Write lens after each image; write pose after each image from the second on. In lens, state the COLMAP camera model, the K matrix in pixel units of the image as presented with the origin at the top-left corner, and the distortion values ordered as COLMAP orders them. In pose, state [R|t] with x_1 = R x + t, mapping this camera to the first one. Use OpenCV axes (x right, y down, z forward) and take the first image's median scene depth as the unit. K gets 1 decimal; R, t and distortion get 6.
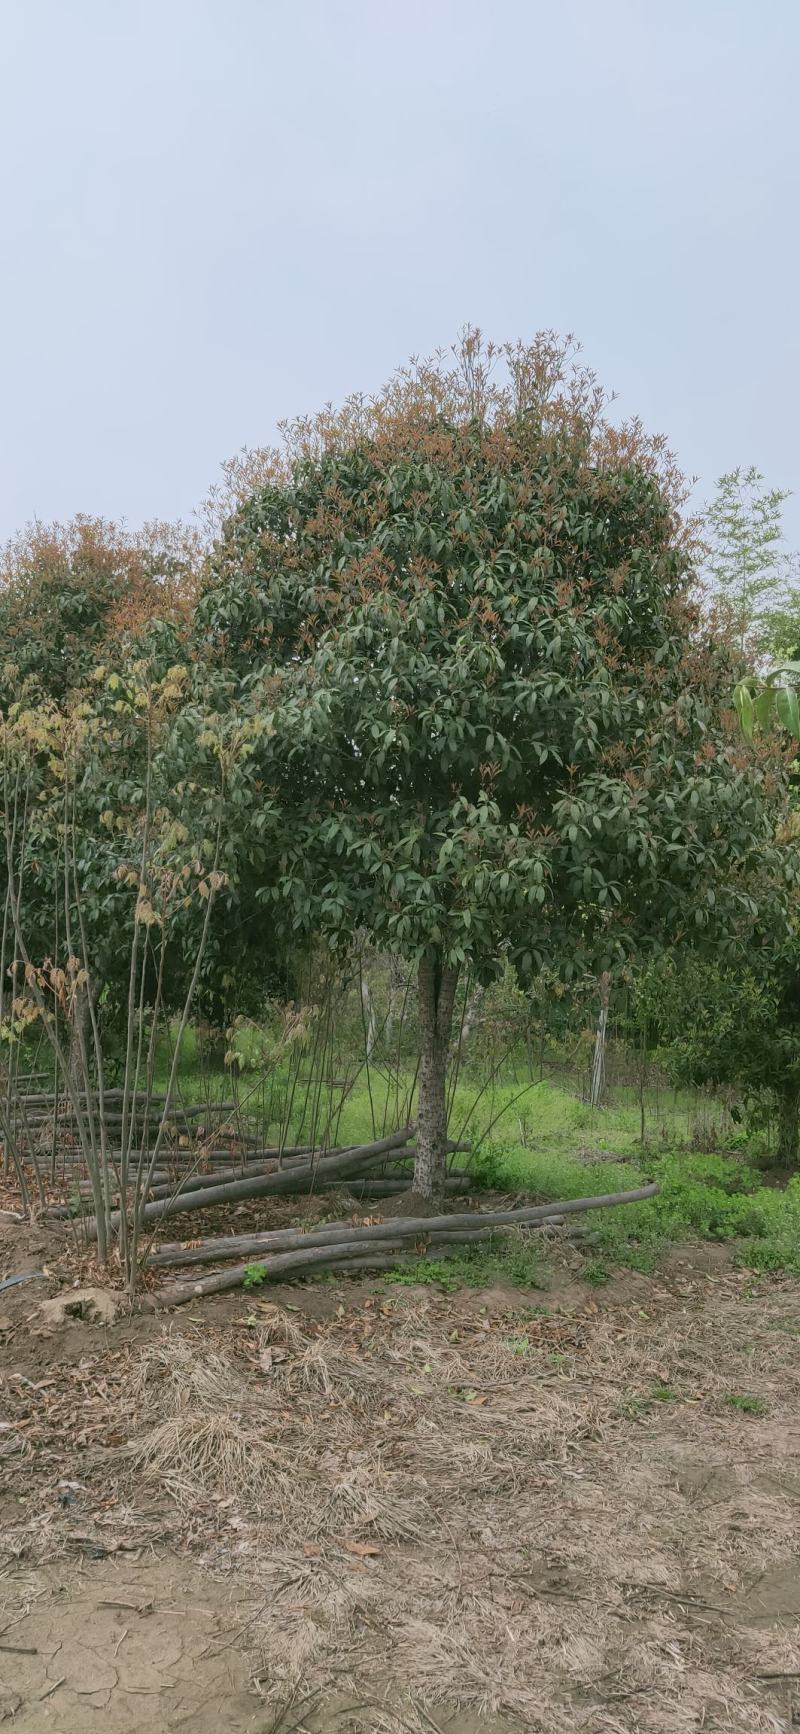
lens RADIAL K [[1254.5, 0, 399.9], [0, 1254.5, 905.1], [0, 0, 1]] dist [0.027012, 0.002105]
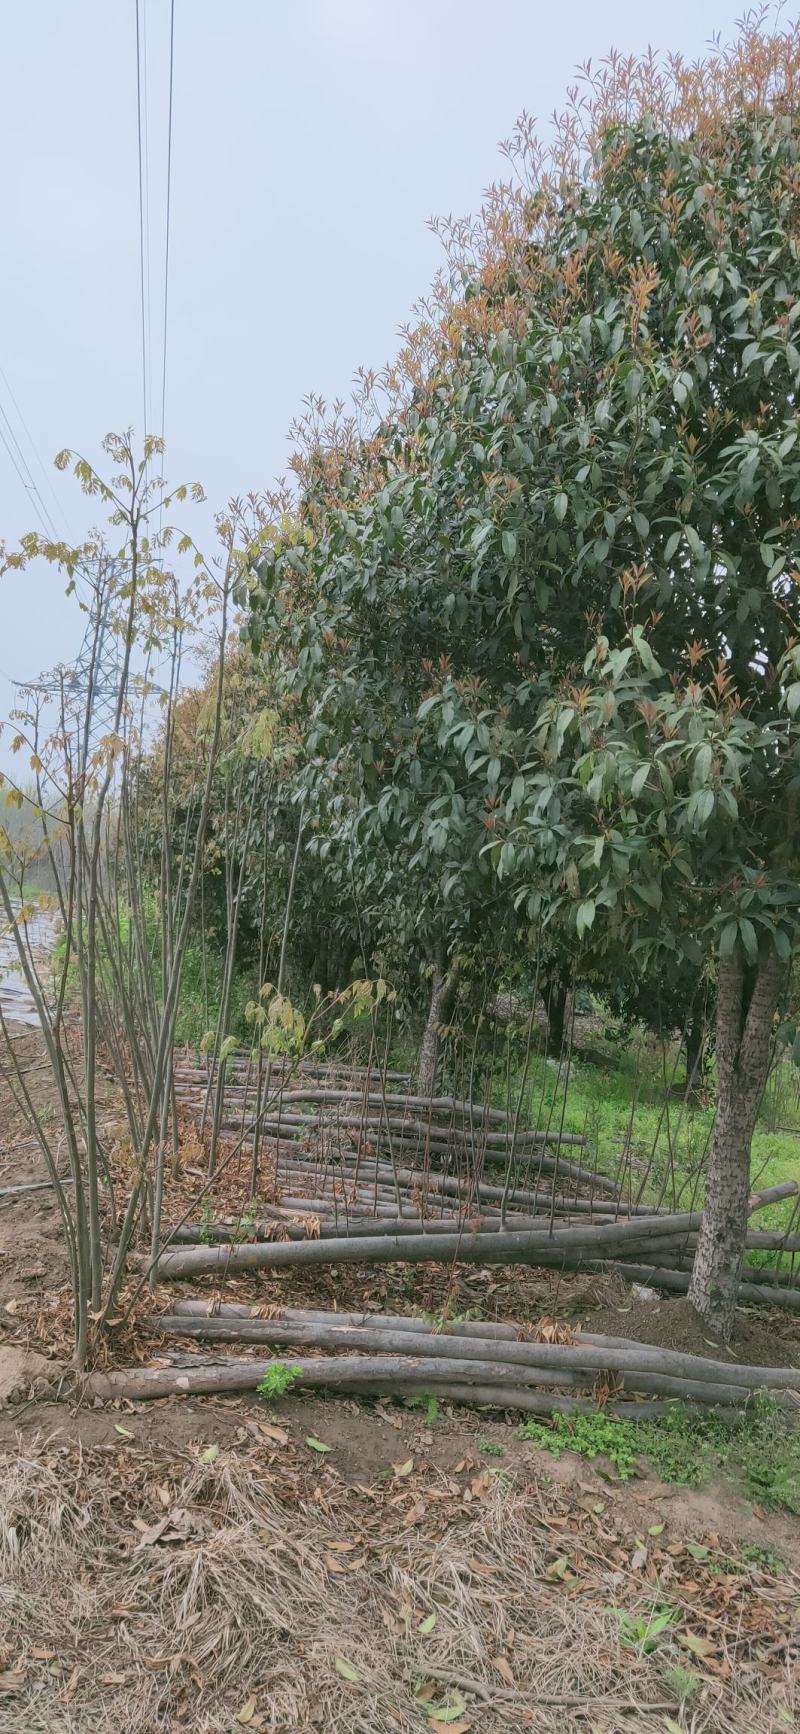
lens RADIAL K [[1254.5, 0, 399.9], [0, 1254.5, 905.1], [0, 0, 1]] dist [0.027012, 0.002105]
pose [[0.880634, 0.061393, -0.469802, 0.222888], [-0.071965, 0.997397, -0.004557, 0.041112], [0.468300, 0.037822, 0.882760, 0.410665]]
